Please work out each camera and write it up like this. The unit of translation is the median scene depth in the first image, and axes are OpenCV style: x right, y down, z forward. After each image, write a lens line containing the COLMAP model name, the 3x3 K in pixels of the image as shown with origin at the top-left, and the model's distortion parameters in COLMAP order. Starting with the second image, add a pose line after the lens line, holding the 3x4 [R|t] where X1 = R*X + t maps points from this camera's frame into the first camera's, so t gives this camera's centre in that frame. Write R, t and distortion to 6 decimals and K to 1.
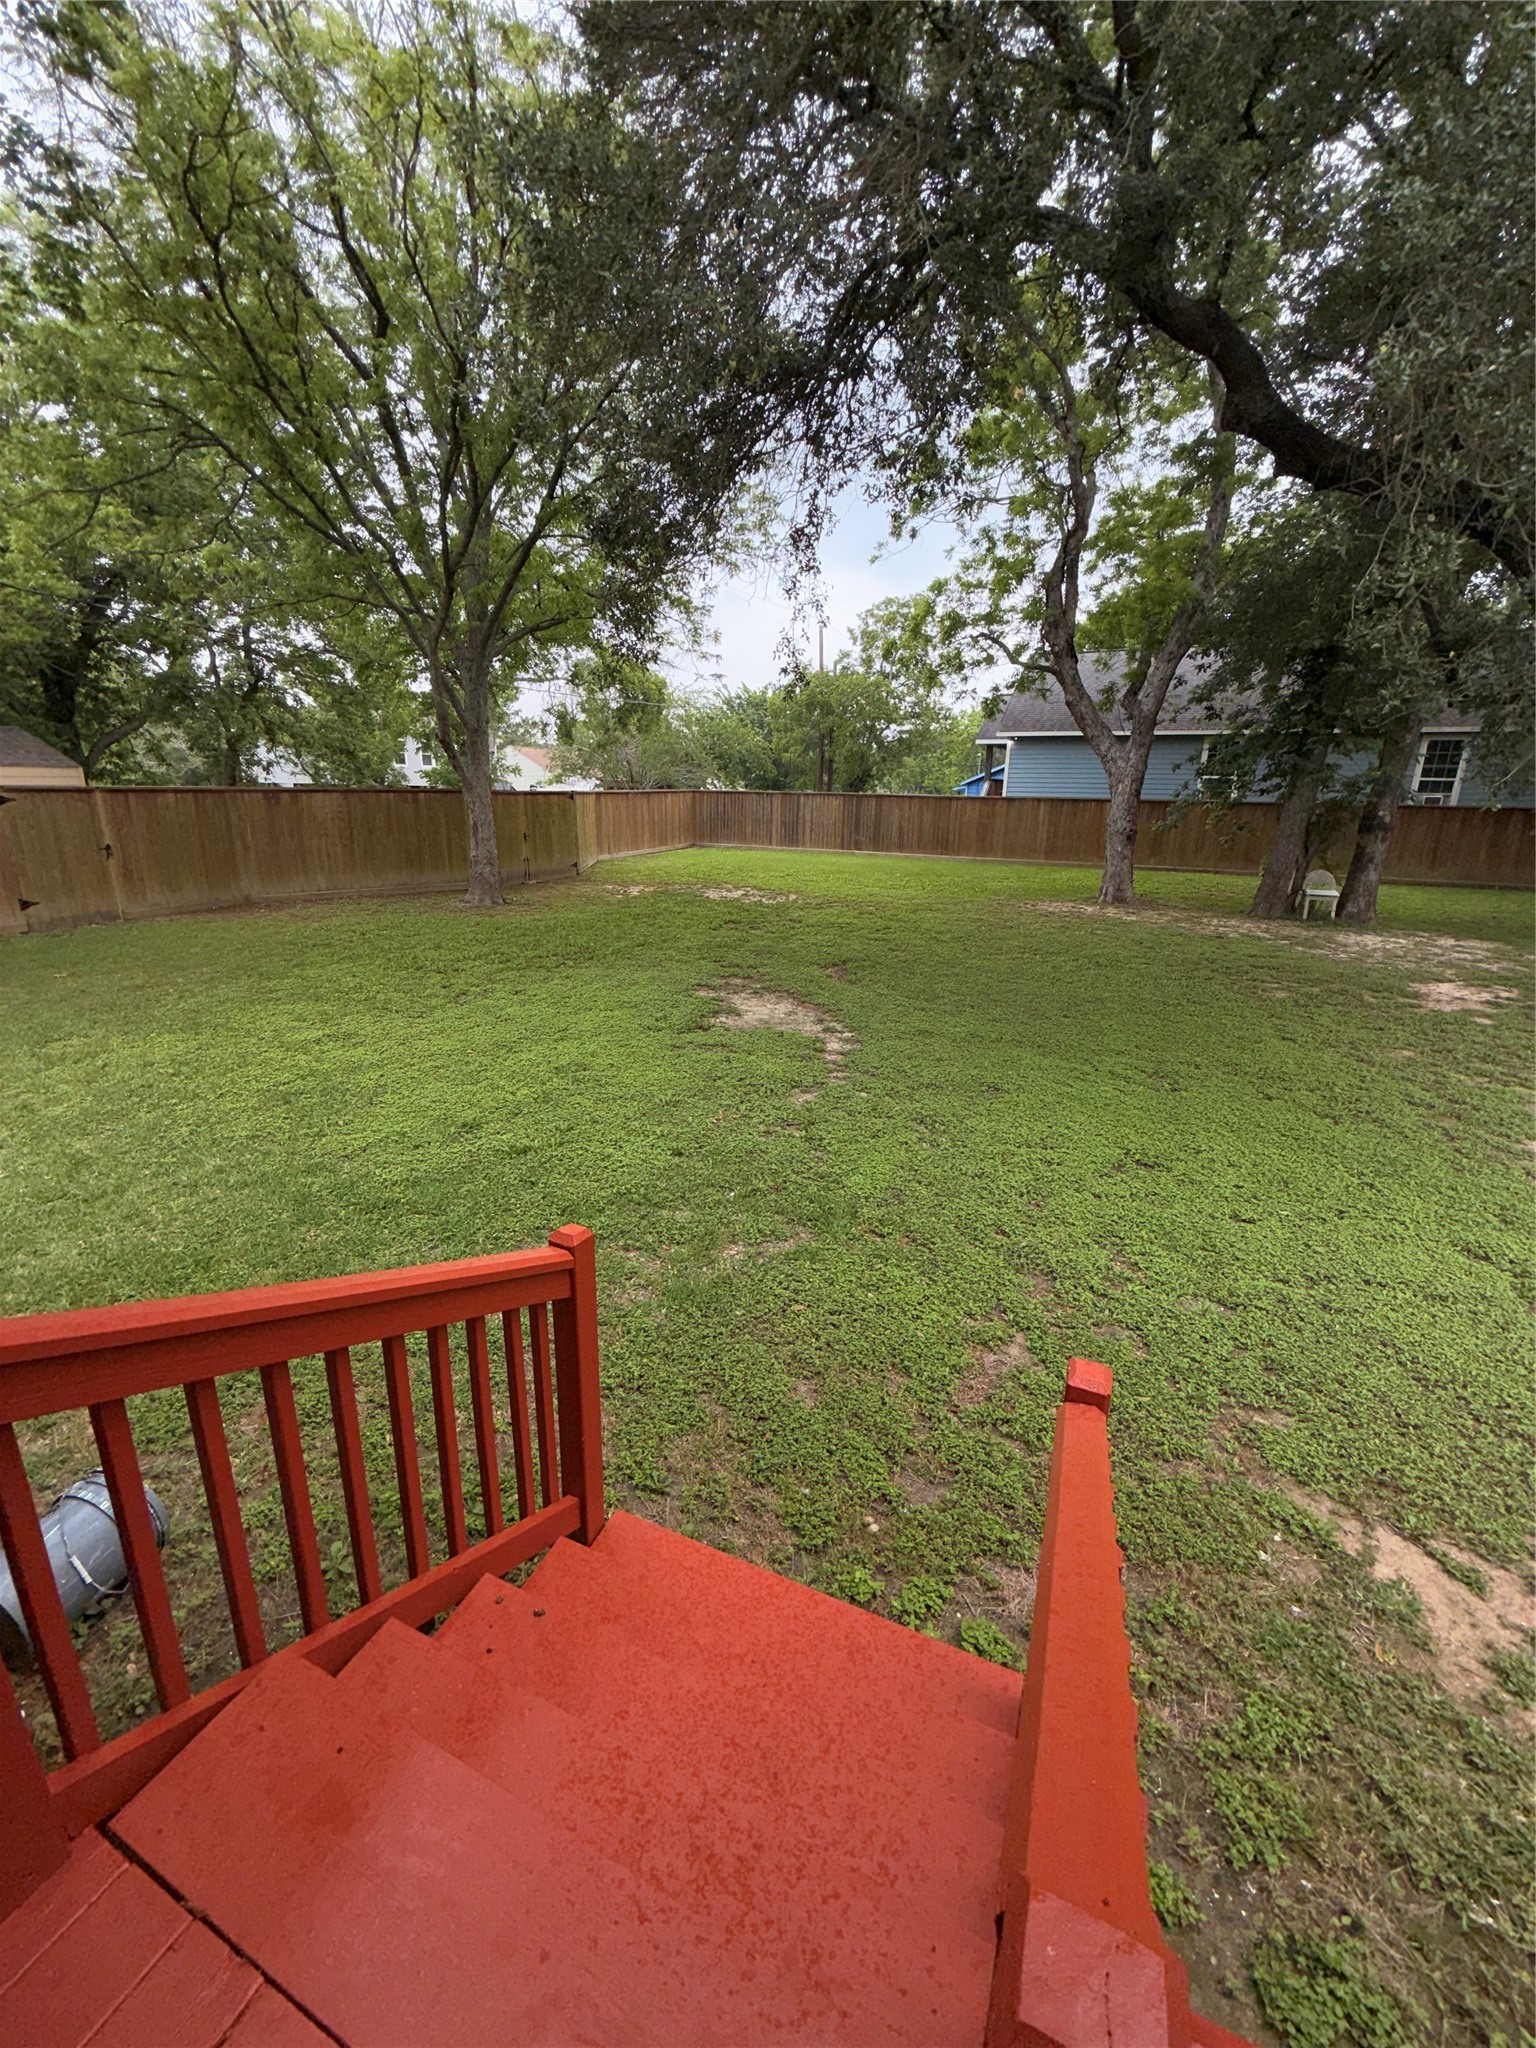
lens RADIAL K [[811.6, 0, 768.5], [0, 811.6, 1017.9], [0, 0, 1]] dist [-0.000123, 0.000281]
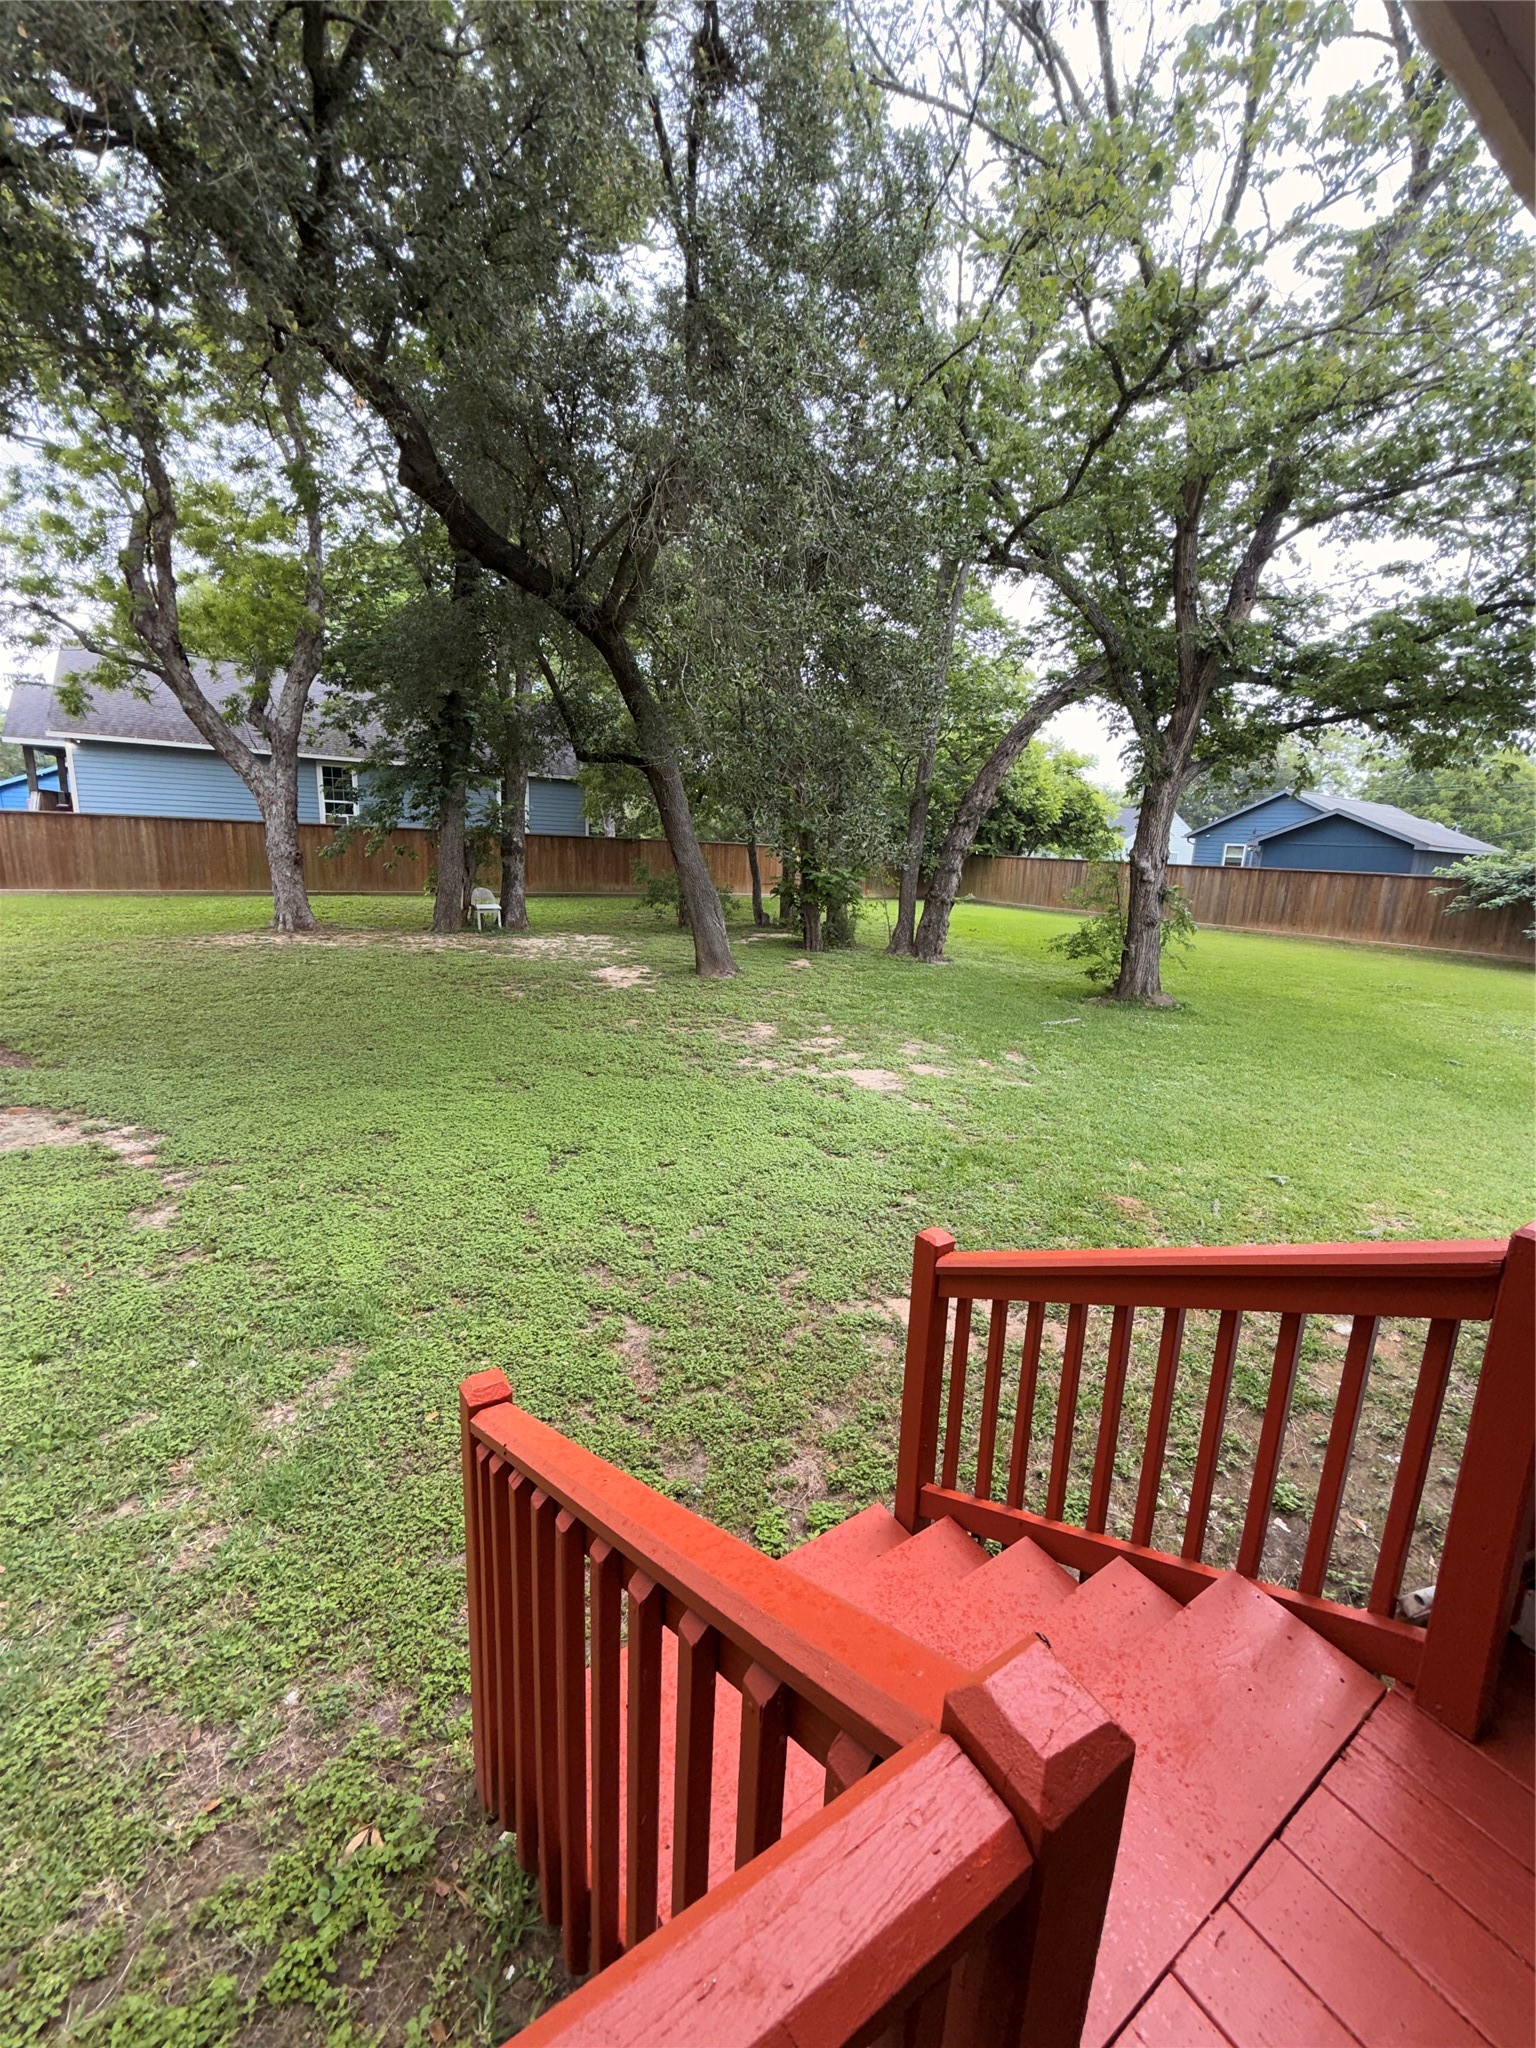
lens RADIAL K [[811.6, 0, 768.5], [0, 811.6, 1017.9], [0, 0, 1]] dist [-0.000123, 0.000281]
pose [[0.530611, -0.173370, 0.829695, -0.185073], [0.195469, 0.977503, 0.079248, -0.022757], [-0.824769, 0.120129, 0.552562, 0.084309]]
